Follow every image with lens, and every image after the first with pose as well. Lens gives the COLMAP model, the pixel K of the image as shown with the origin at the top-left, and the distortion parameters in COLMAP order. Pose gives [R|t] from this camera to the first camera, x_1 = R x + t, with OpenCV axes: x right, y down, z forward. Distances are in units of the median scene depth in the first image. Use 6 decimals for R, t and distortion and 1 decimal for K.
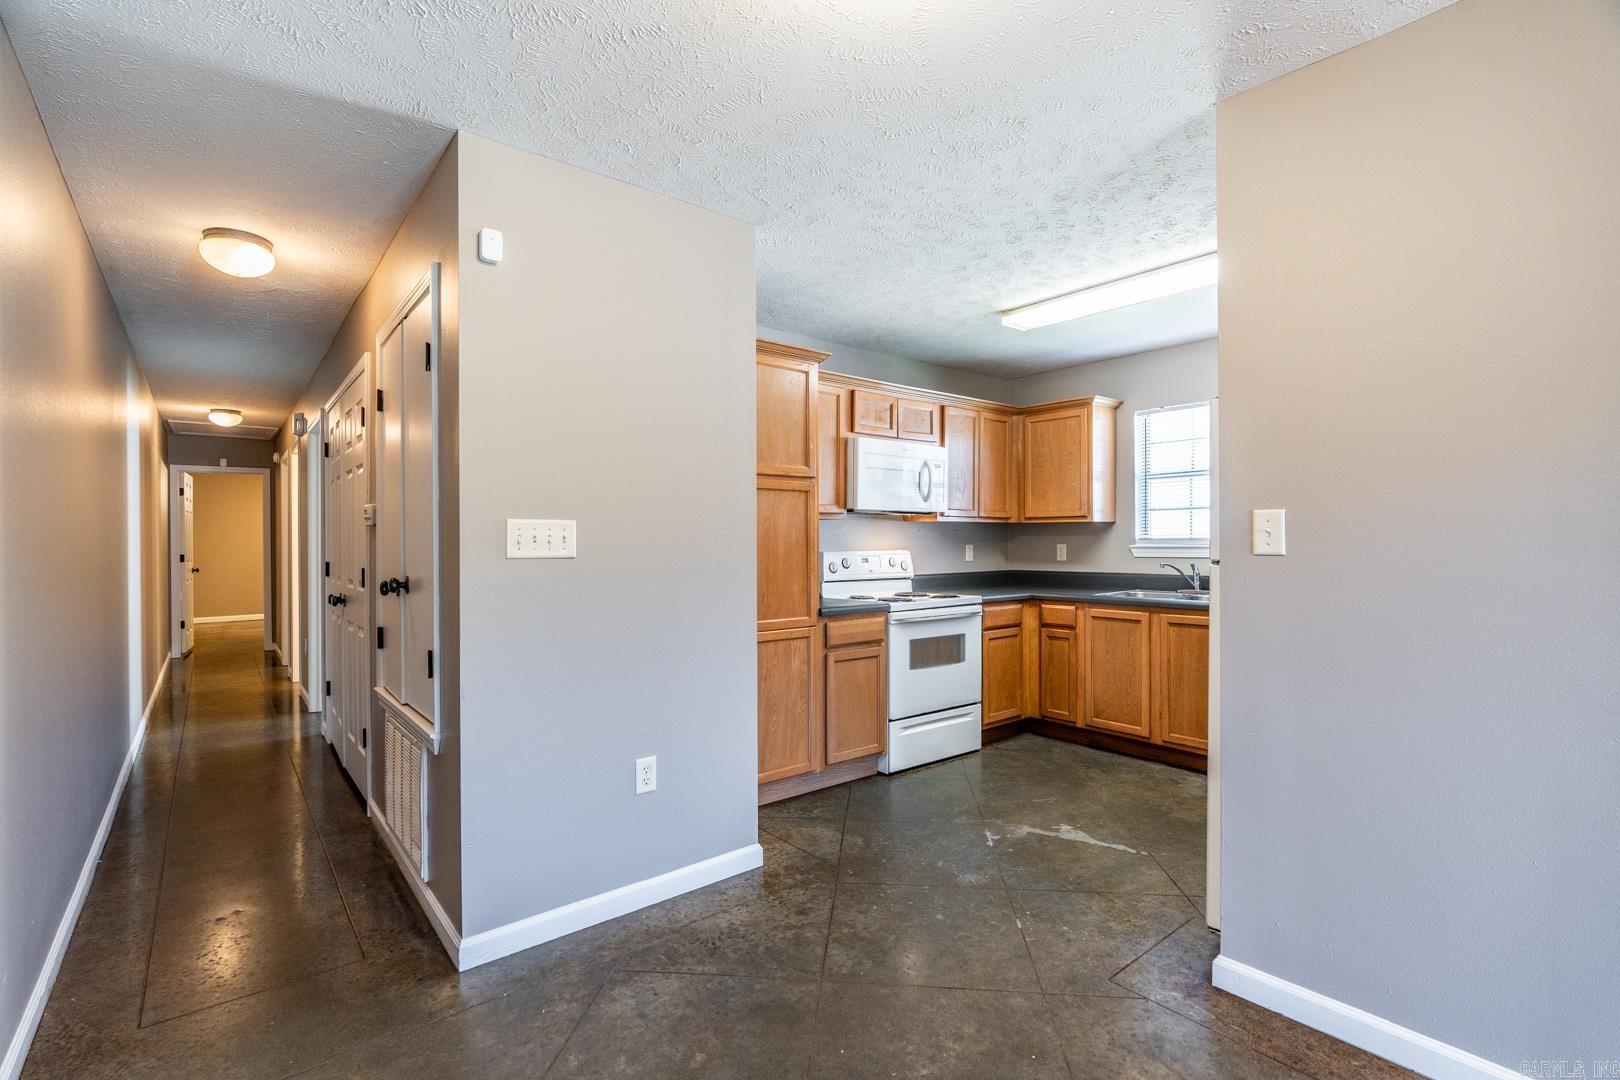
lens RADIAL K [[735.9, 0, 810.0], [0, 735.9, 540.0], [0, 0, 1]] dist [-0.020140, 0.008502]
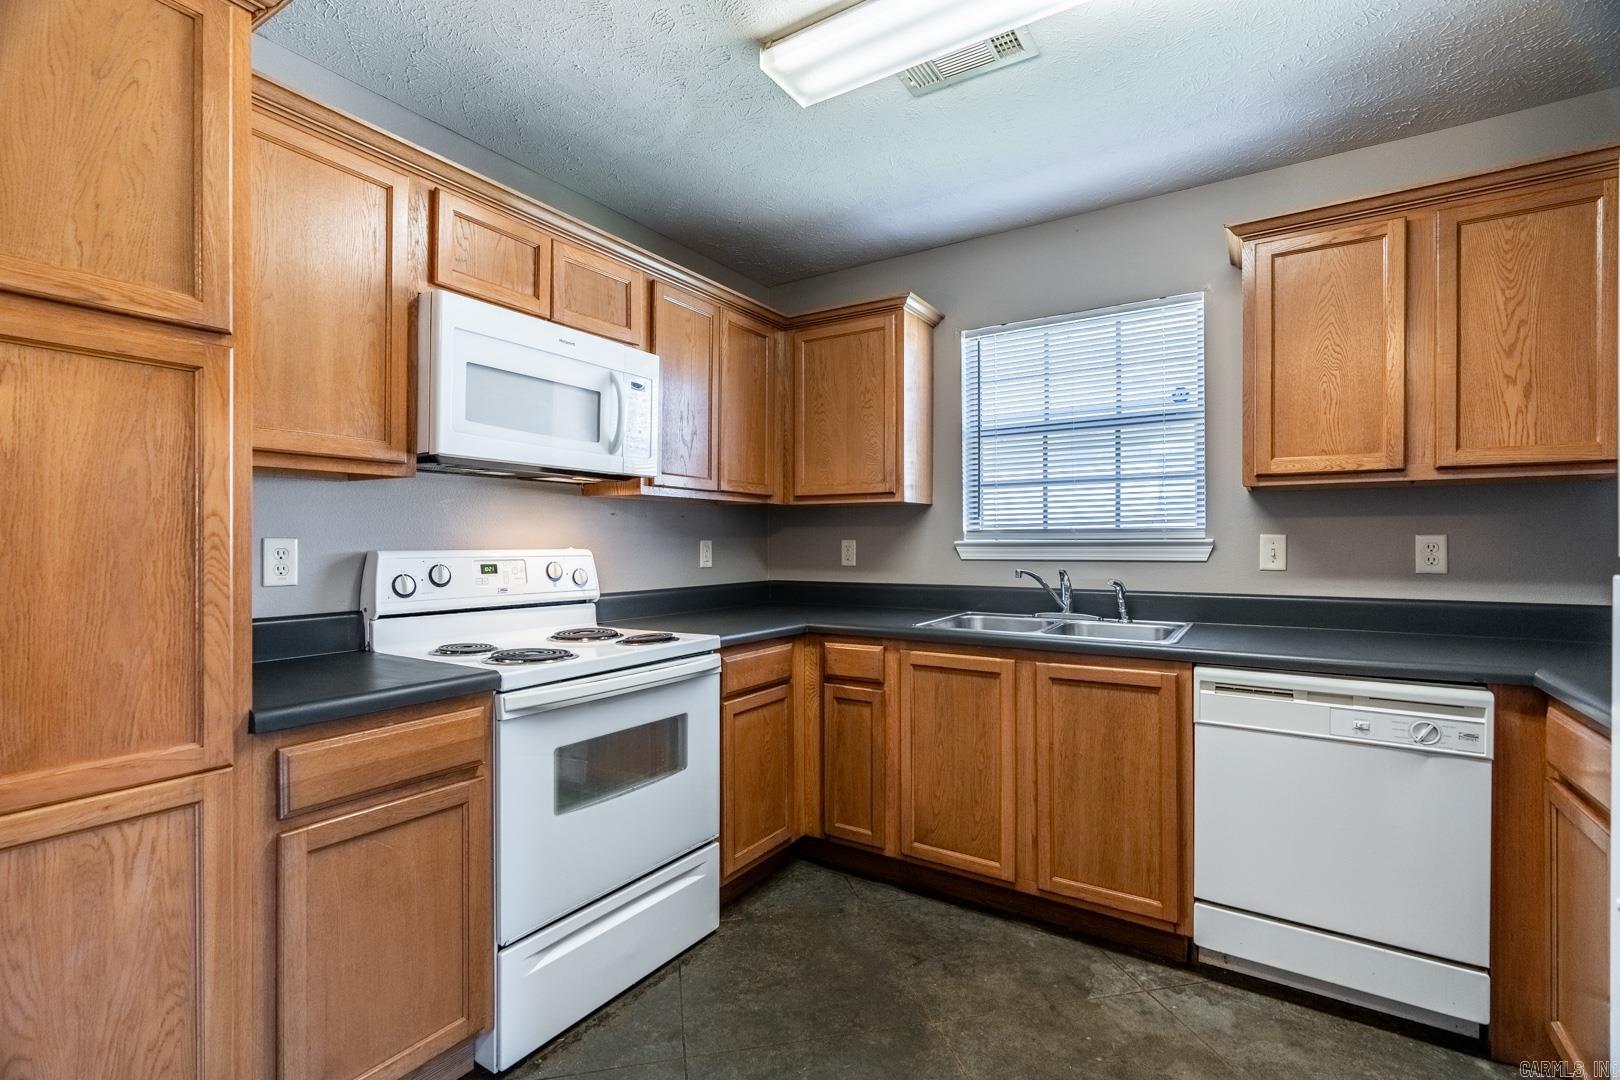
lens RADIAL K [[735.9, 0, 810.0], [0, 735.9, 540.0], [0, 0, 1]] dist [-0.020140, 0.008502]
pose [[0.948111, 0.002733, 0.317926, 0.125230], [-0.001152, 0.999986, -0.005161, 0.010582], [-0.317936, 0.004527, 0.948101, 0.473658]]
